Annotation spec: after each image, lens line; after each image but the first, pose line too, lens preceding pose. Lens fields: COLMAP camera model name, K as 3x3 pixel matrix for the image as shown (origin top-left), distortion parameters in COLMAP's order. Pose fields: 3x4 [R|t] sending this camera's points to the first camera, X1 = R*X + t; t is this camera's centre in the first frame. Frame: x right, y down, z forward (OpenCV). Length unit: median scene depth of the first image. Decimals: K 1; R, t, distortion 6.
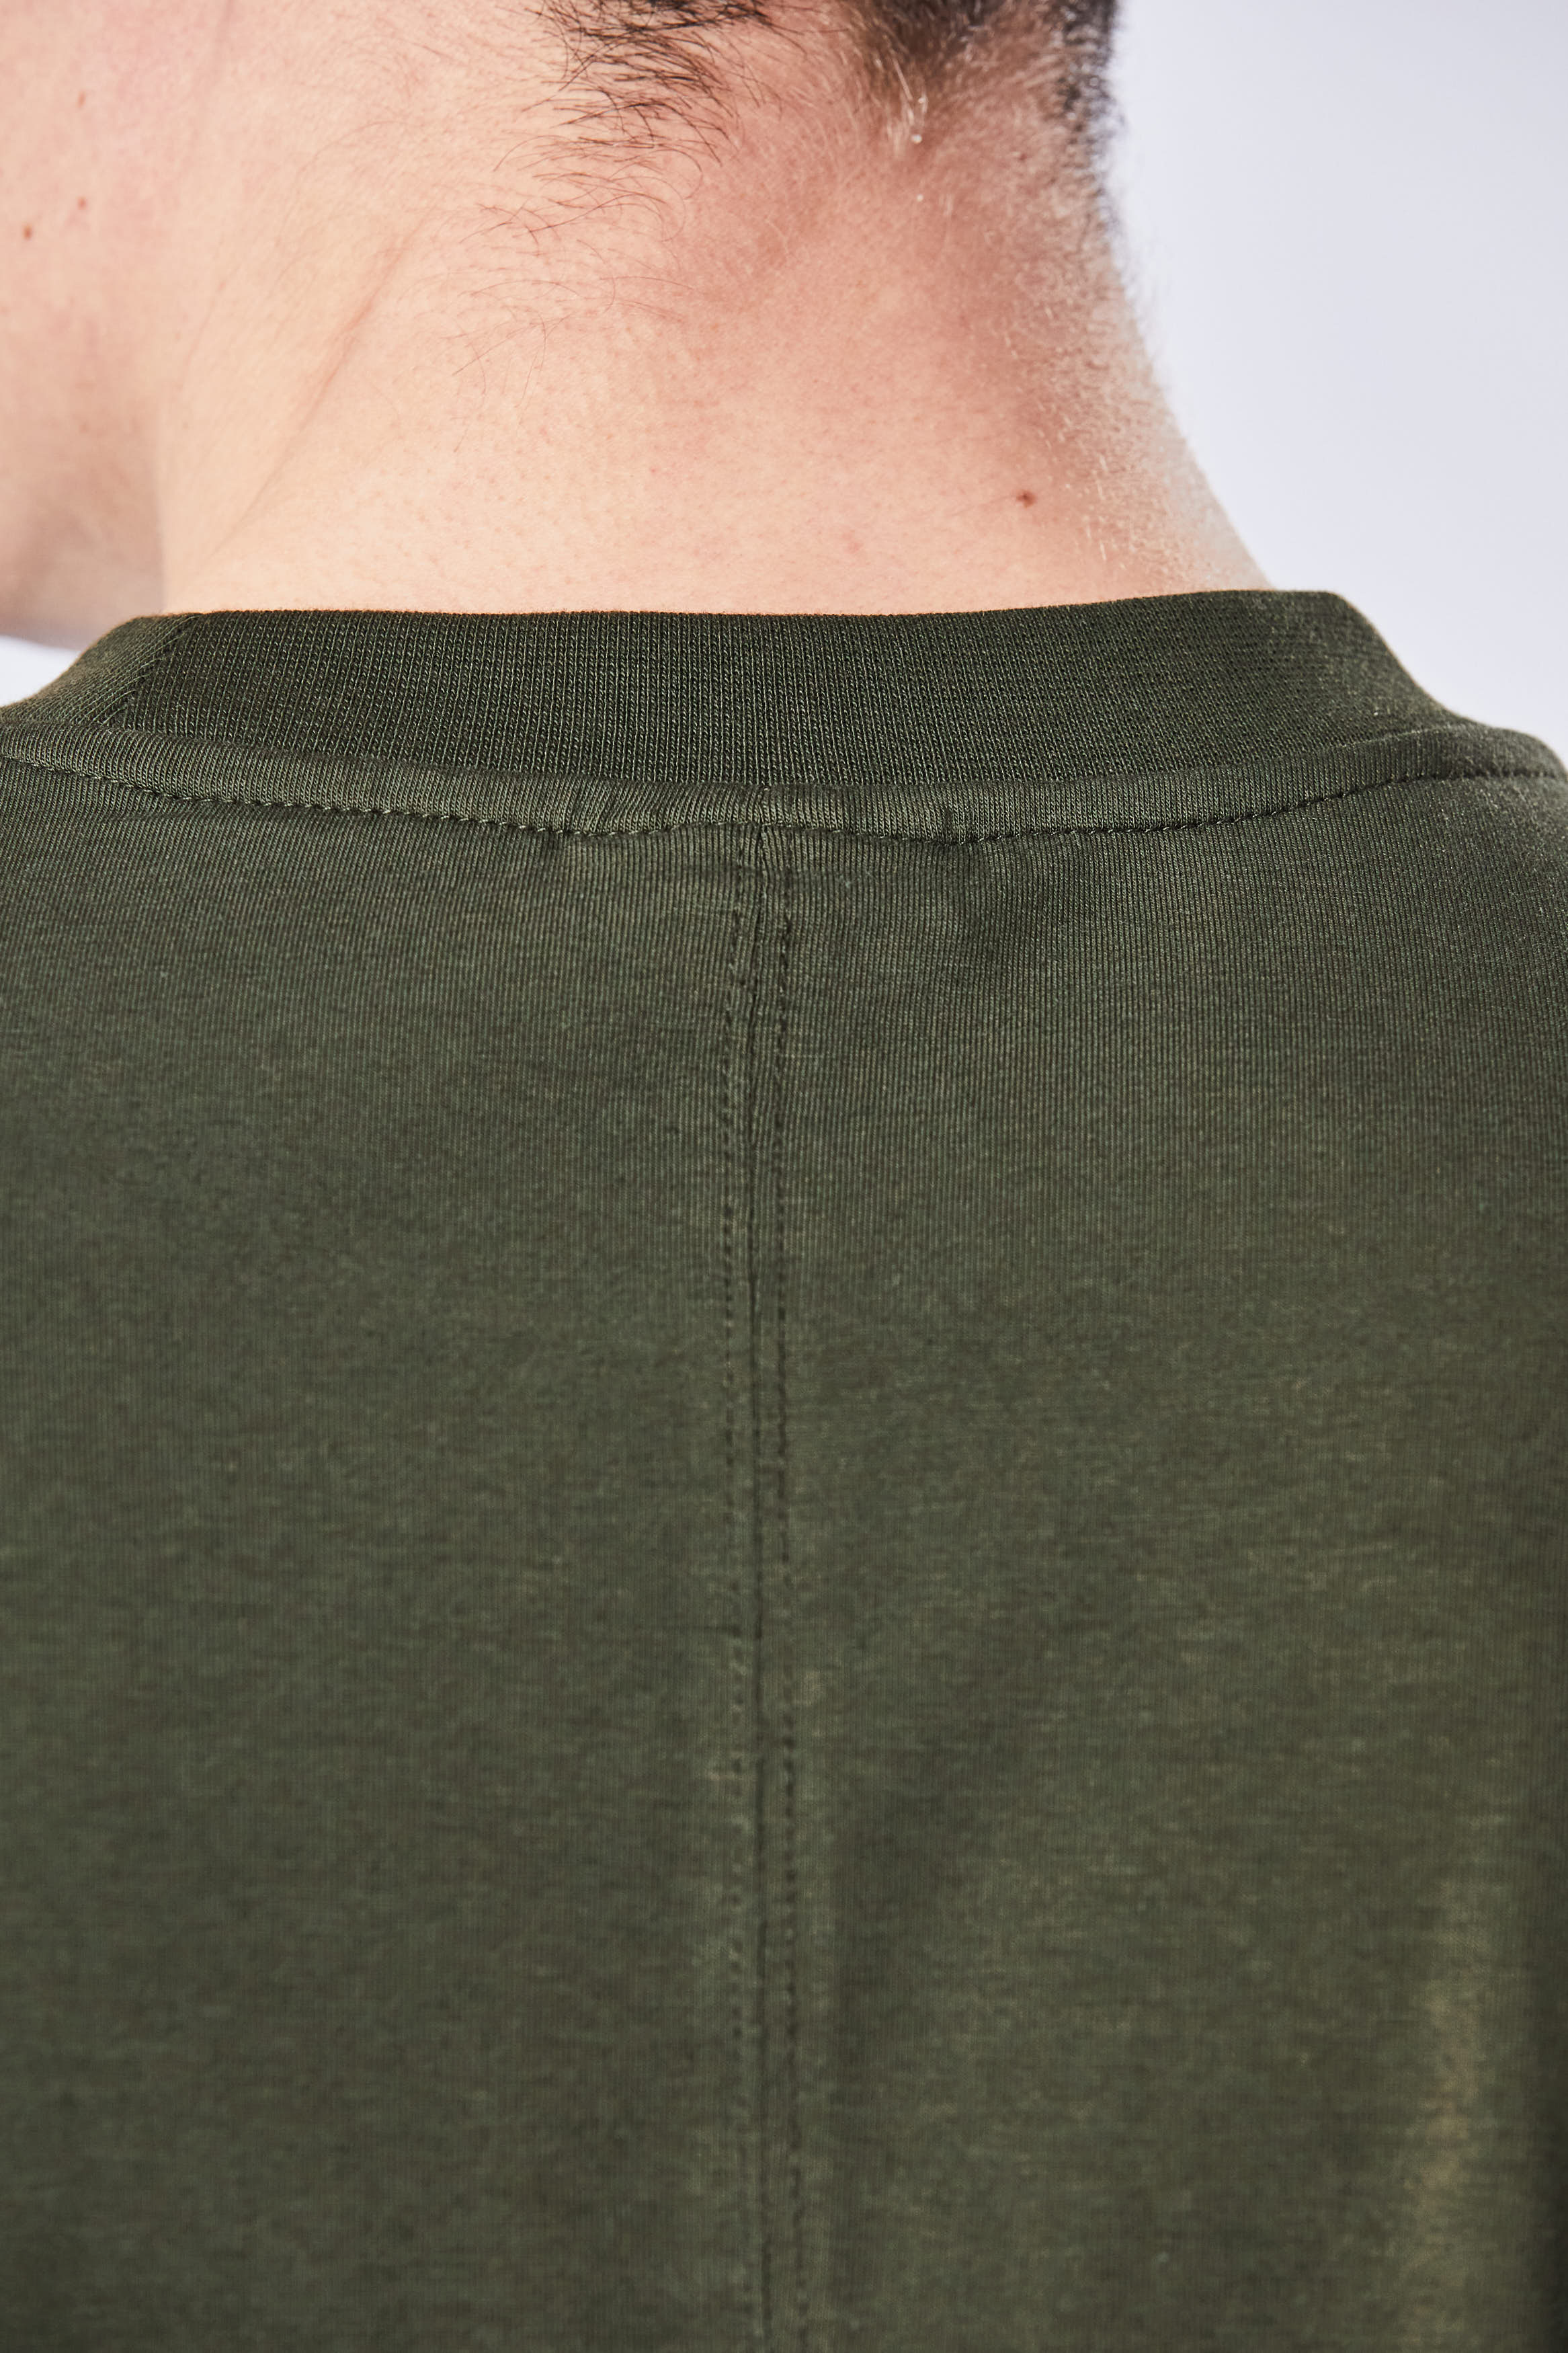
lens RADIAL K [[13420.8, 0, 784.2], [0, 13420.8, 1176.7], [0, 0, 1]] dist [1.241812, 0.000000]
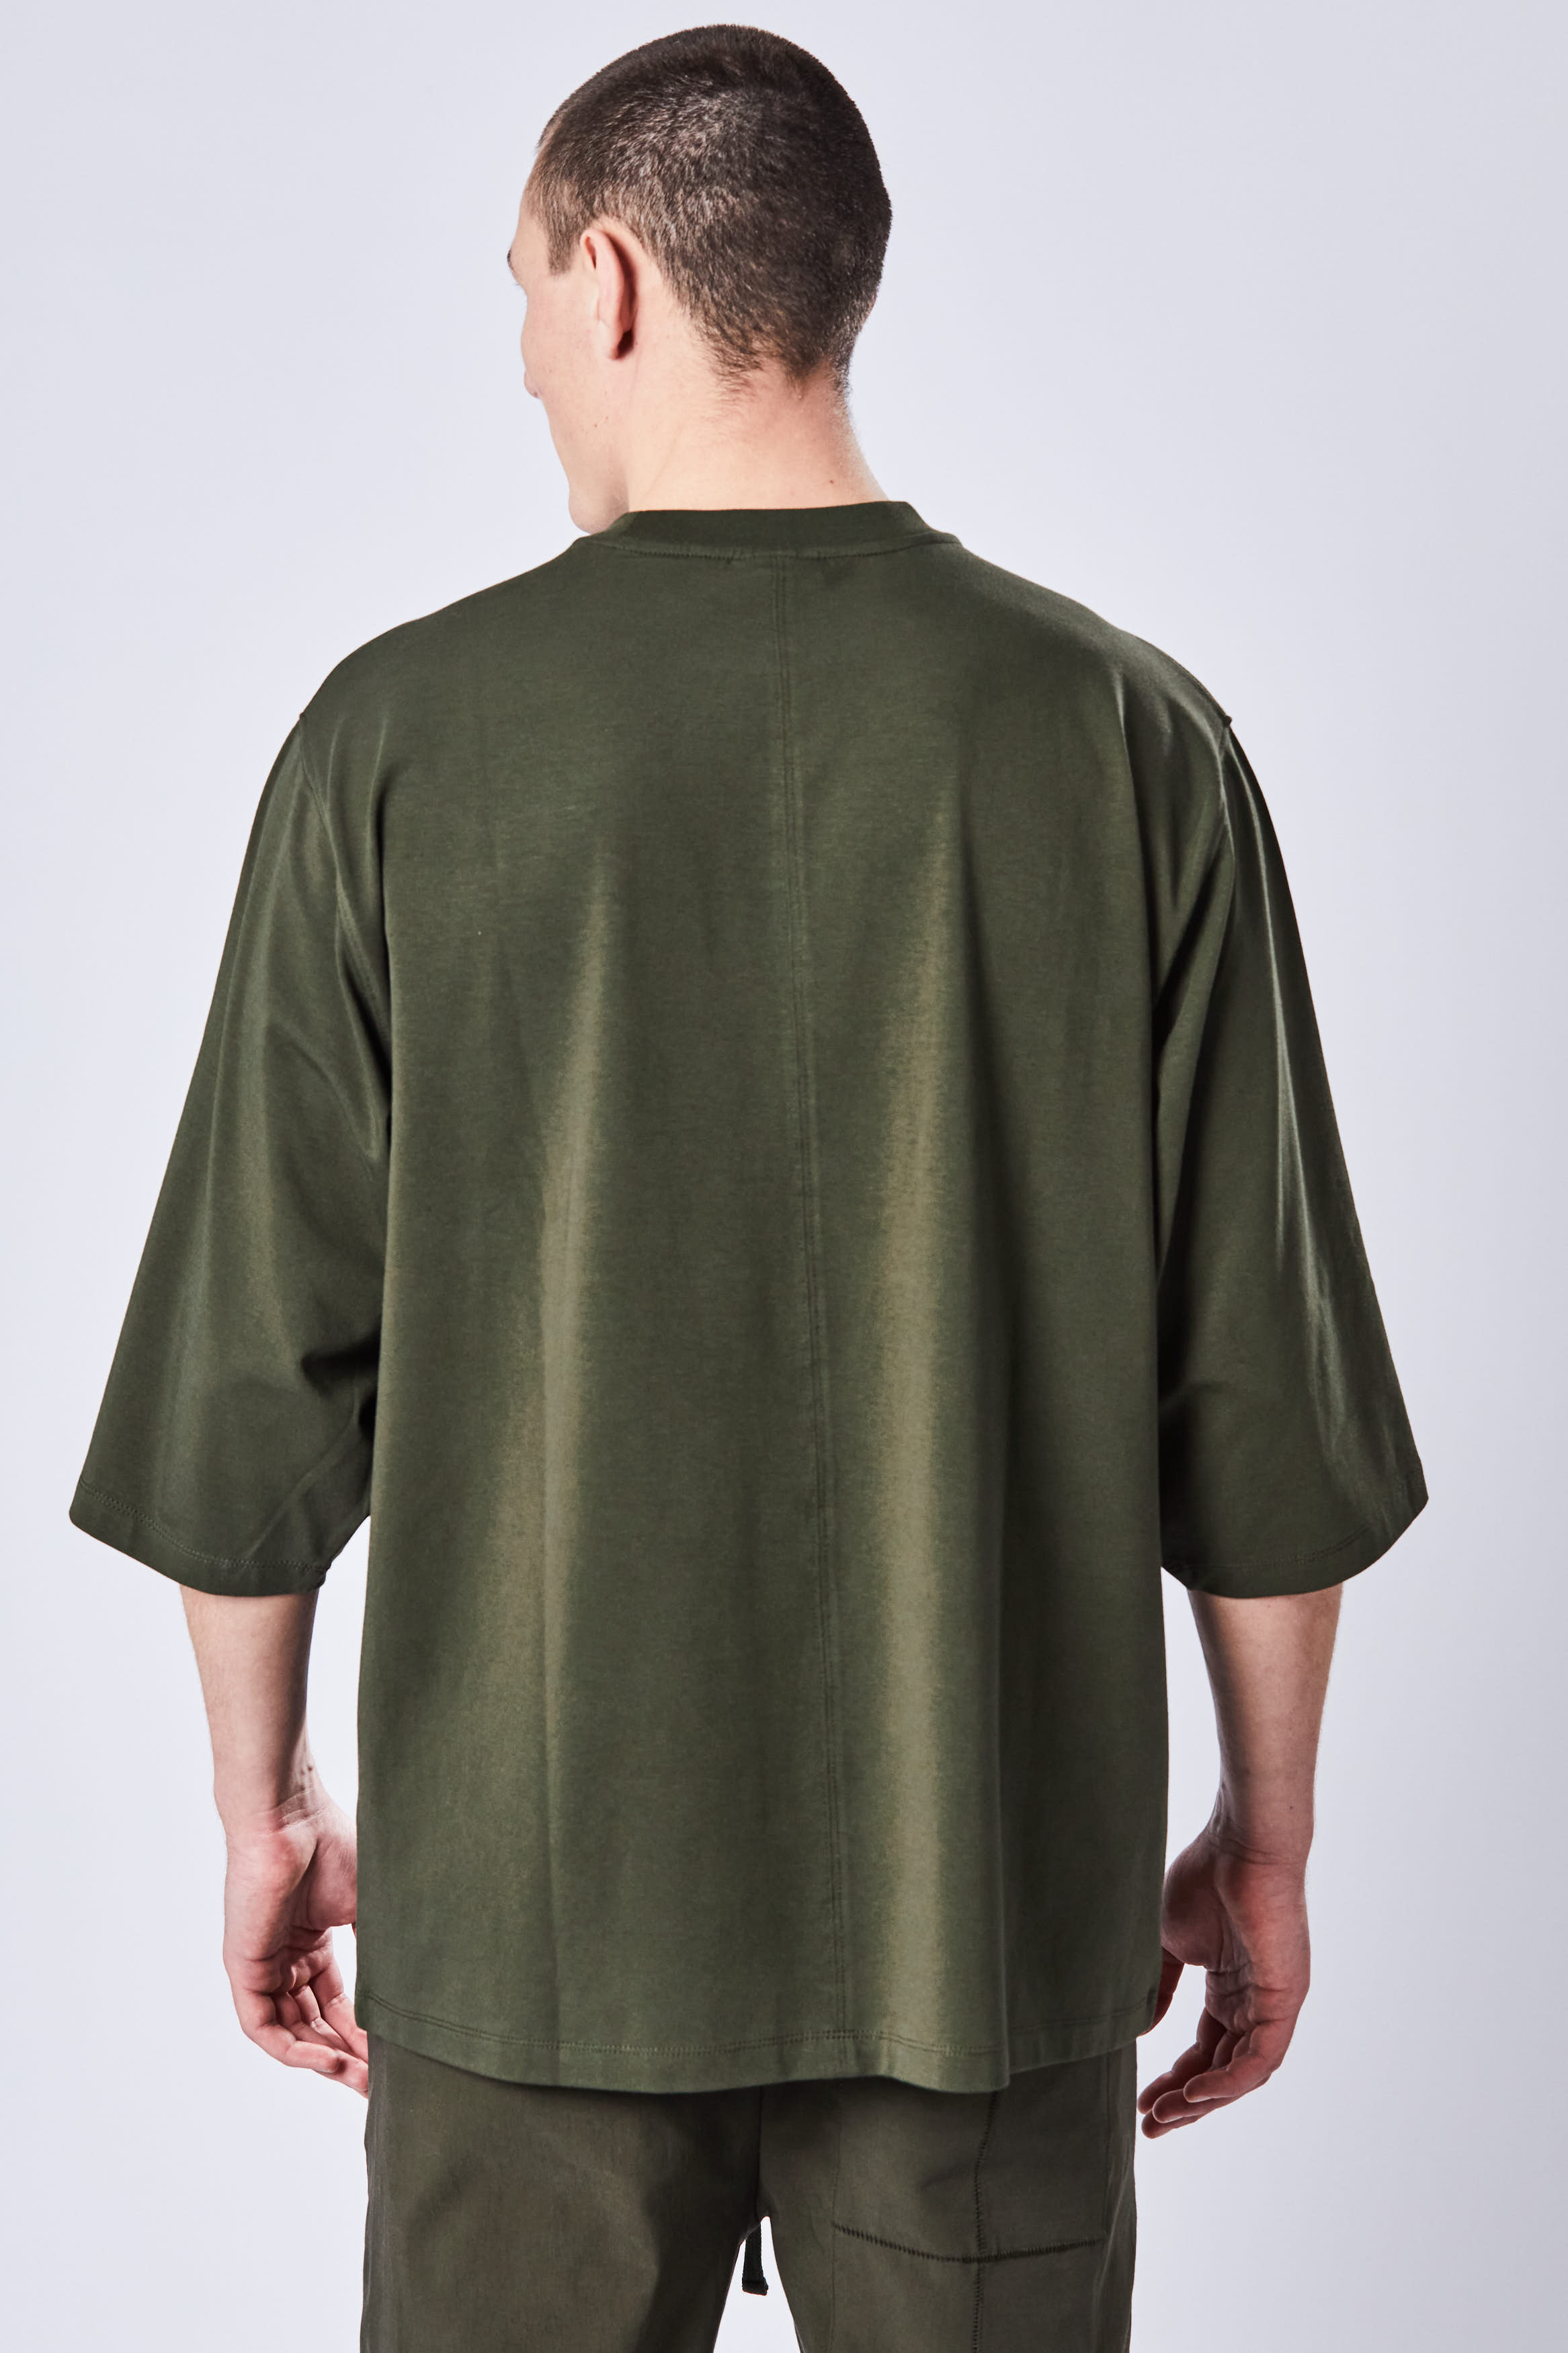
lens RADIAL K [[5006.9, 0, 784.1], [0, 5006.9, 1175.5], [0, 0, 1]] dist [-0.017902, 0.000000]
pose [[0.999319, -0.031060, 0.019903, -0.037767], [0.029443, 0.996601, 0.076941, 0.048868], [-0.022225, -0.076303, 0.996837, -0.623363]]
